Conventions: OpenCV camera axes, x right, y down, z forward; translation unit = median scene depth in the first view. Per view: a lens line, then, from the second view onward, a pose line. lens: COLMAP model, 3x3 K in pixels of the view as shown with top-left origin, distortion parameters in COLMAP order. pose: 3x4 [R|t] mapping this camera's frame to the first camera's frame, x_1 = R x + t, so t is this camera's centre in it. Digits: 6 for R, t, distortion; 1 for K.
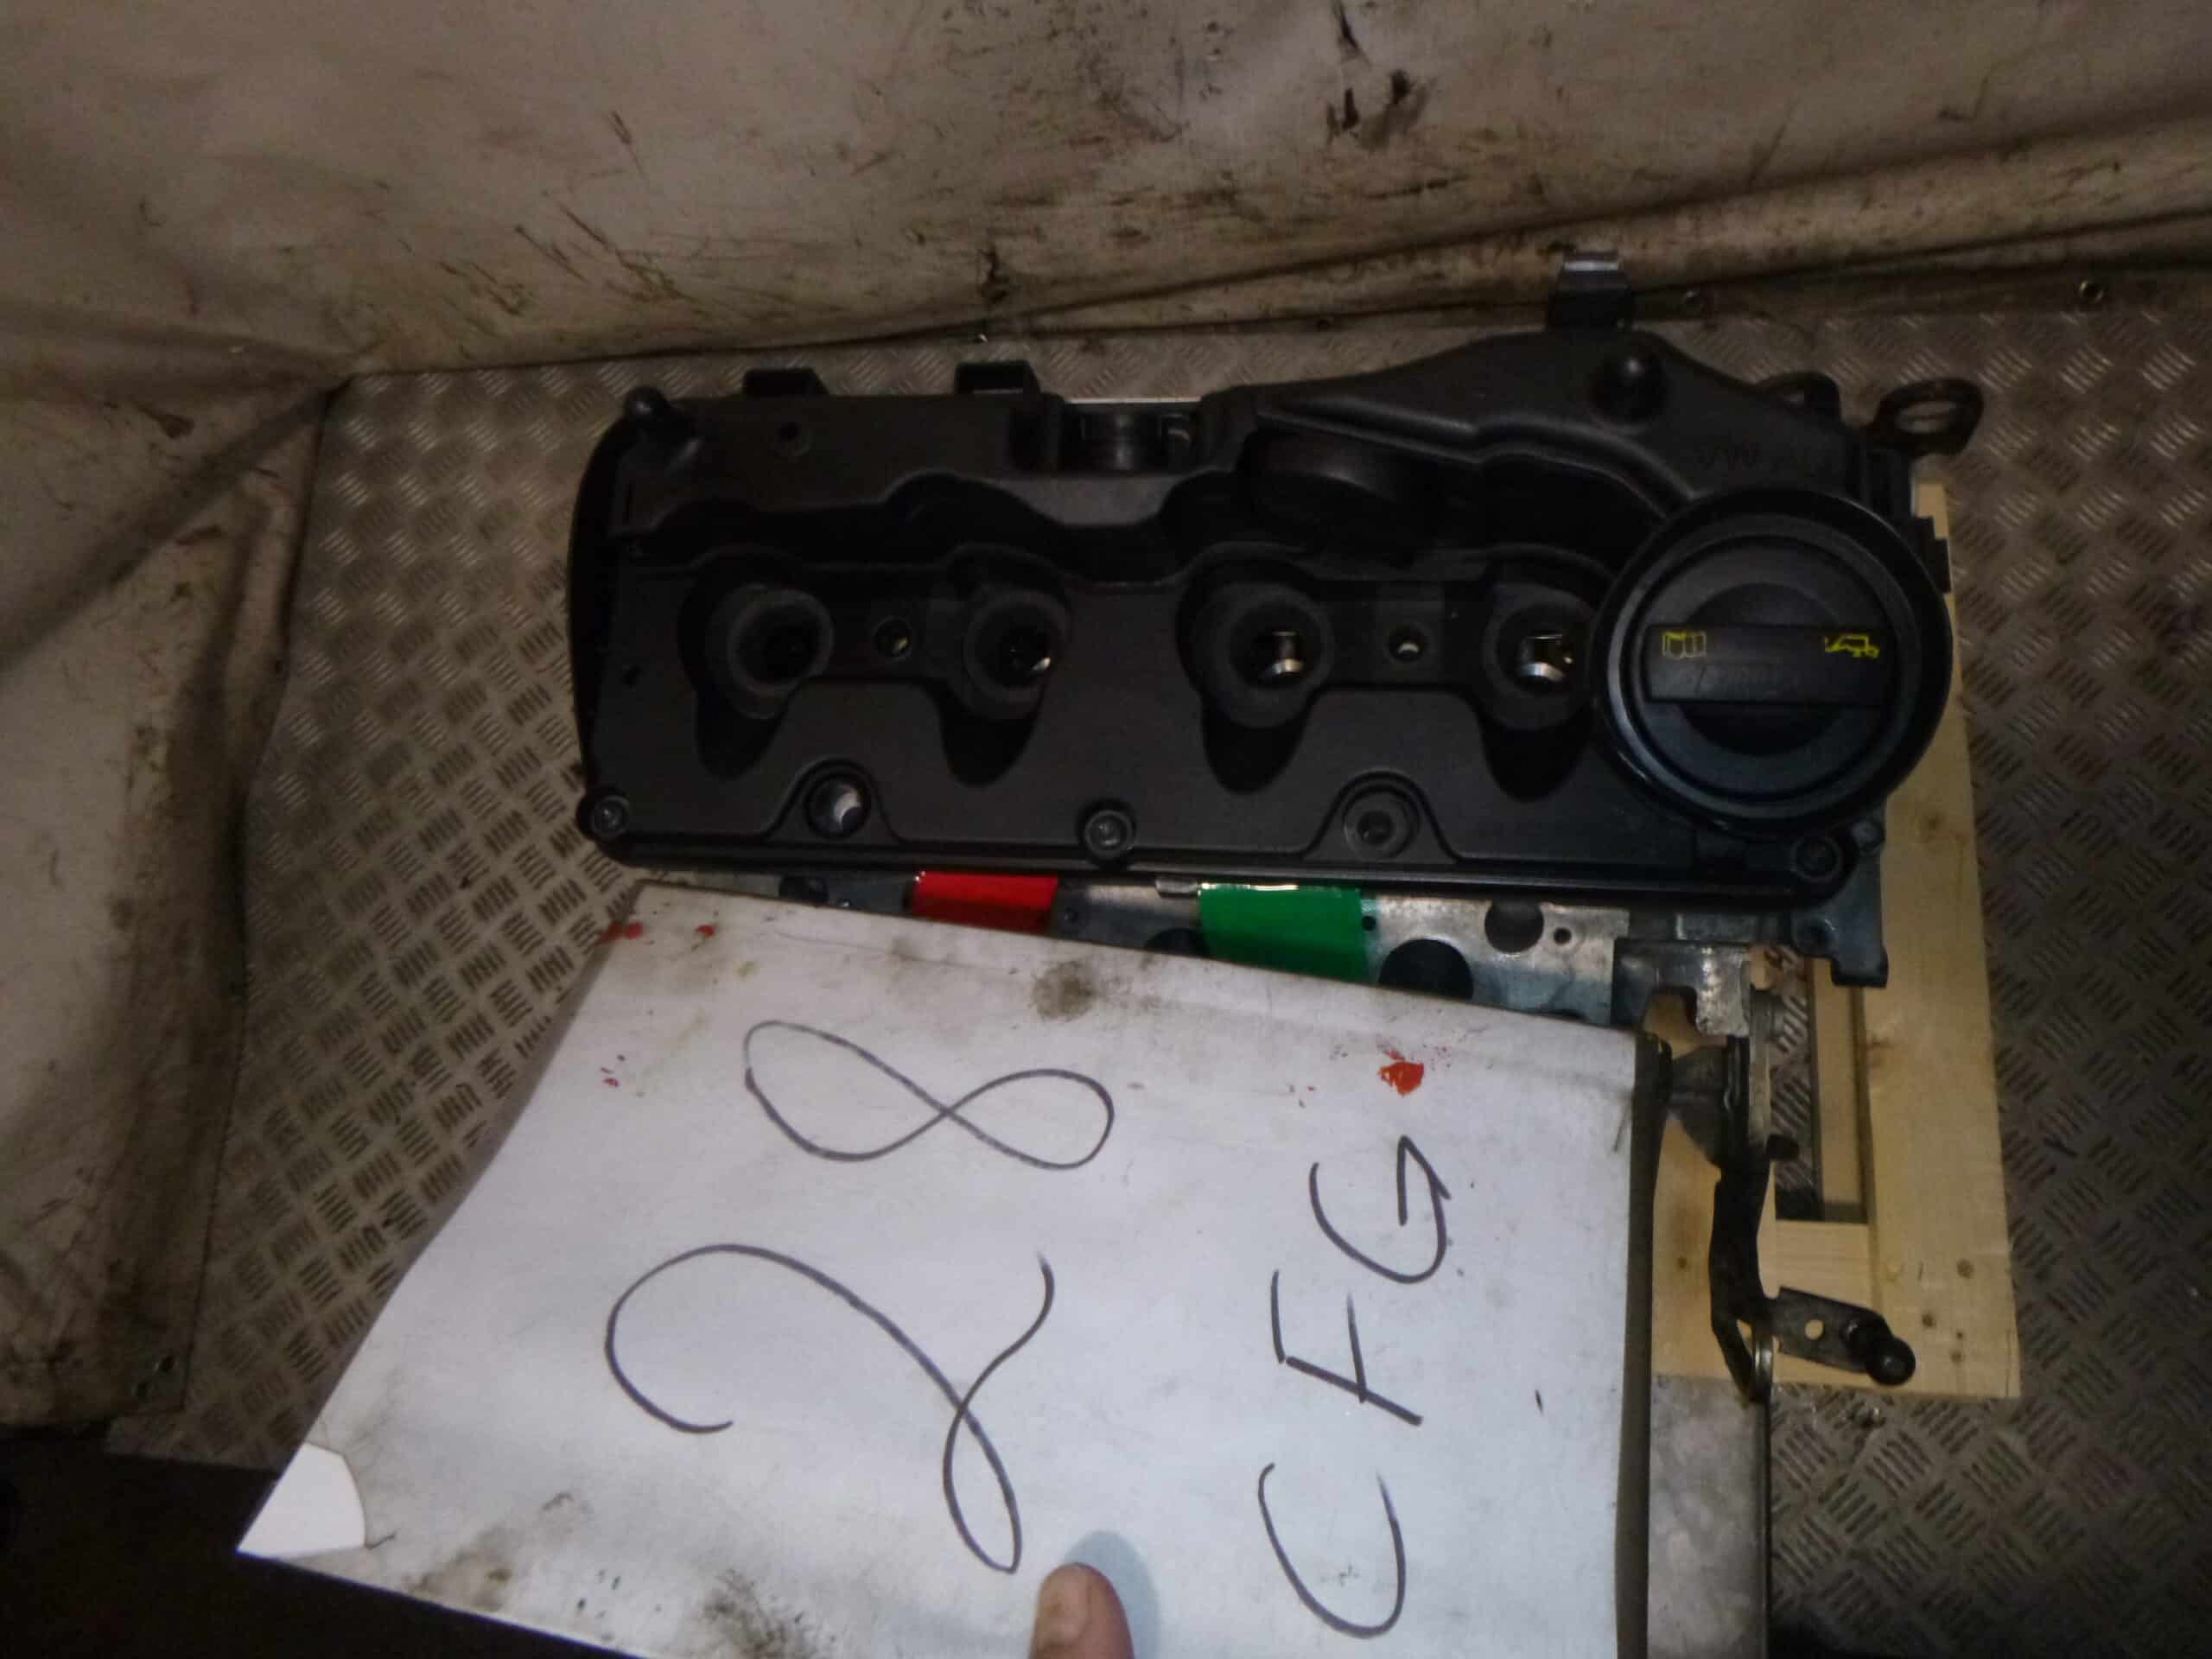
lens RADIAL K [[1649.0, 0, 1135.3], [0, 1649.0, 829.2], [0, 0, 1]] dist [-0.028803, 0.002152]
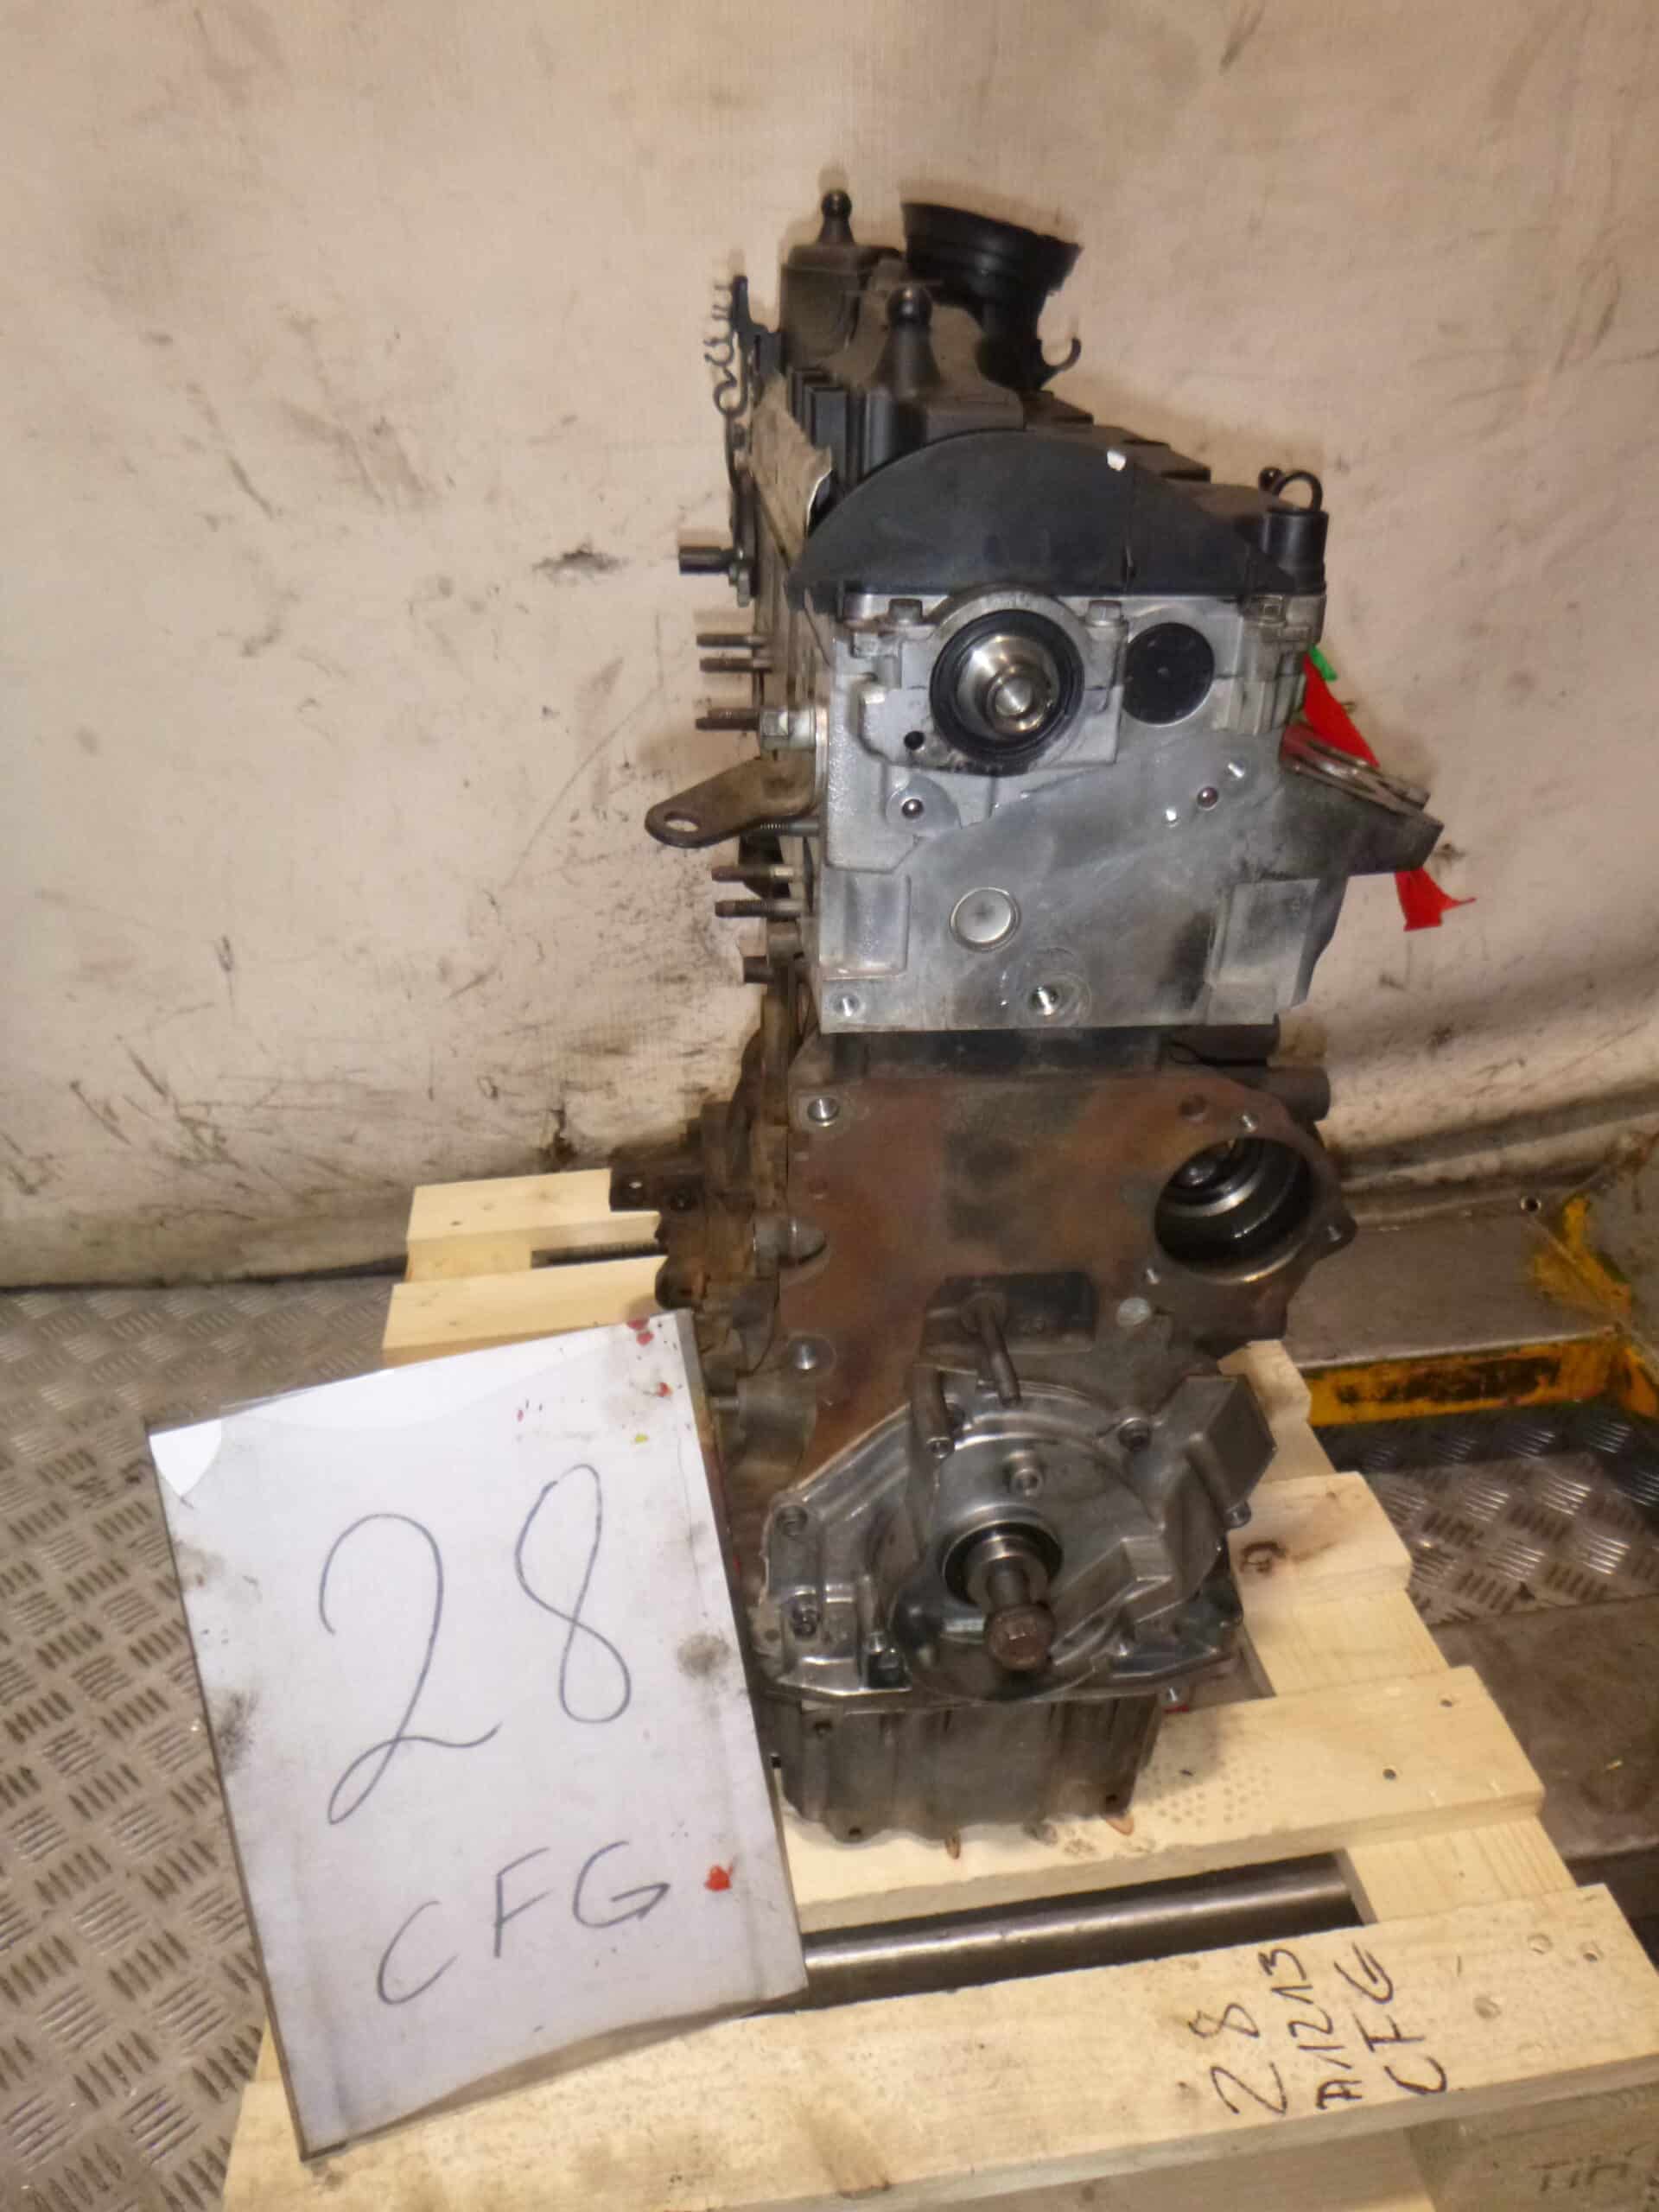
lens RADIAL K [[1638.5, 0, 824.8], [0, 1638.5, 1105.6], [0, 0, 1]] dist [-0.007184, -0.011713]
pose [[0.981379, 0.063574, 0.181258, -0.116379], [0.080875, 0.719164, -0.690117, 0.392744], [-0.174228, 0.691926, 0.700631, 0.250524]]
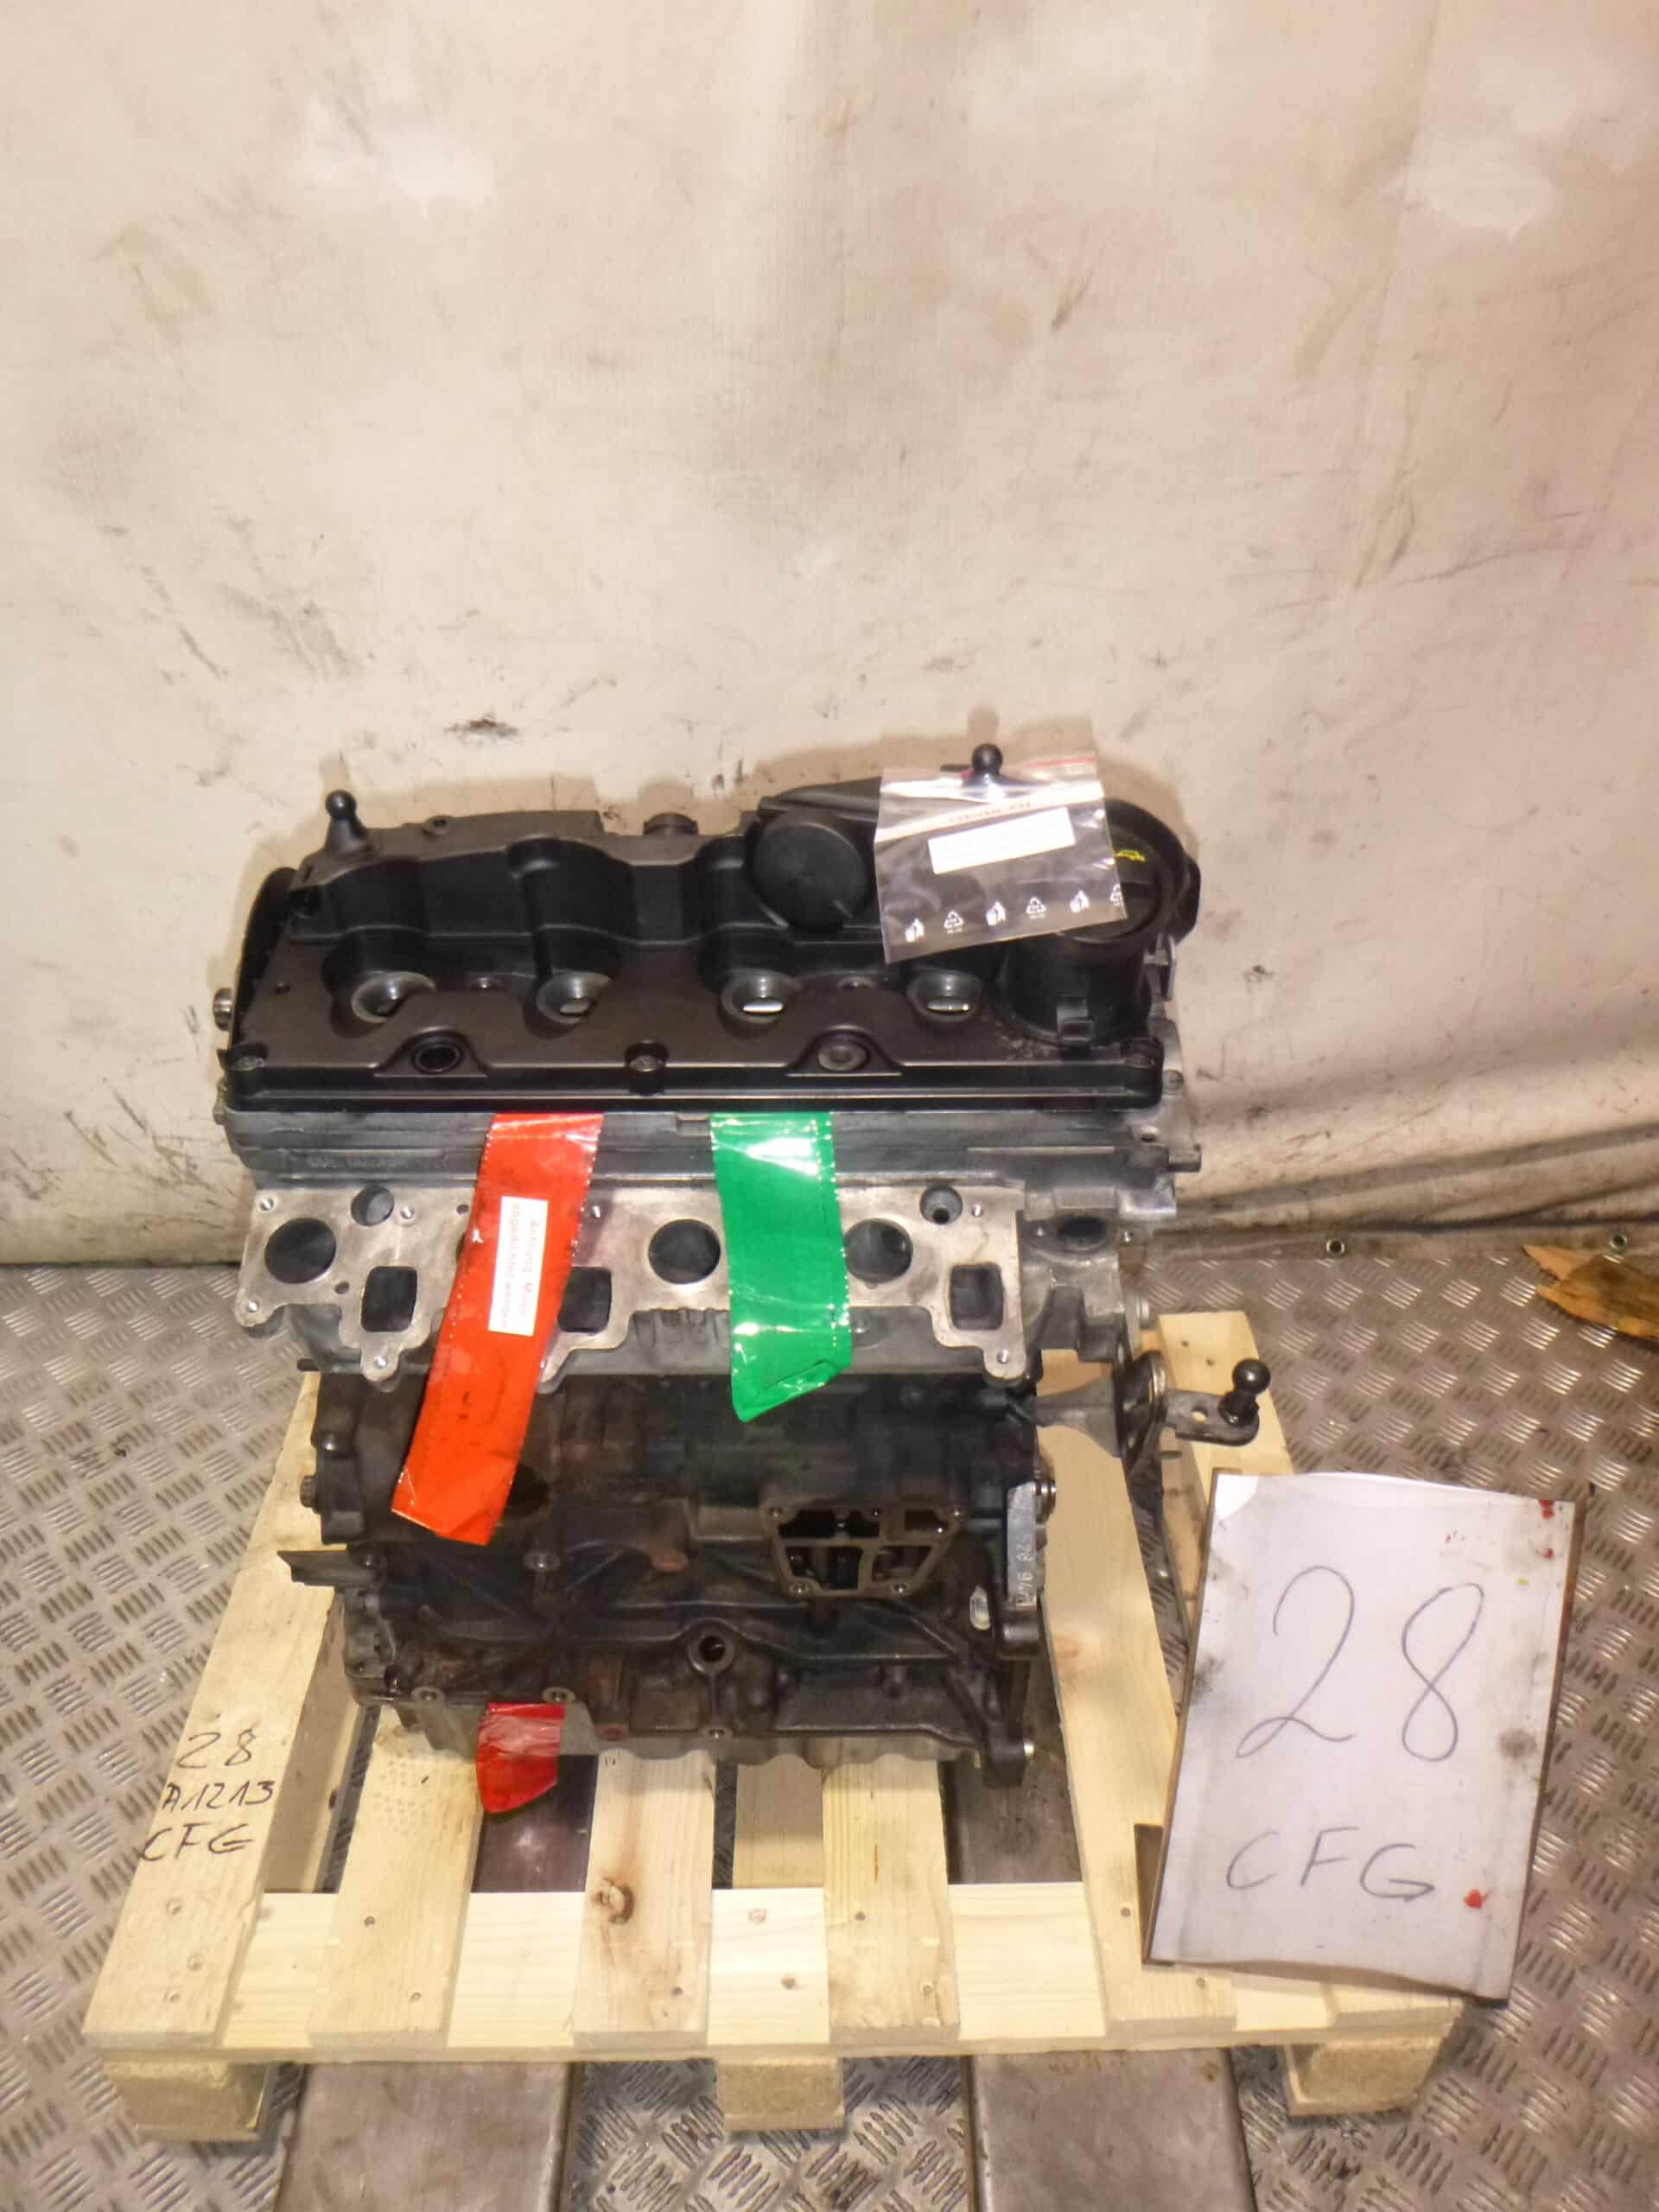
lens RADIAL K [[1644.2, 0, 829.5], [0, 1644.2, 1106.0], [0, 0, 1]] dist [-0.004839, -0.007172]
pose [[0.982300, 0.082646, 0.168095, -0.043492], [0.030930, 0.813516, -0.580720, 0.349541], [-0.184742, 0.575641, 0.796560, -0.039756]]
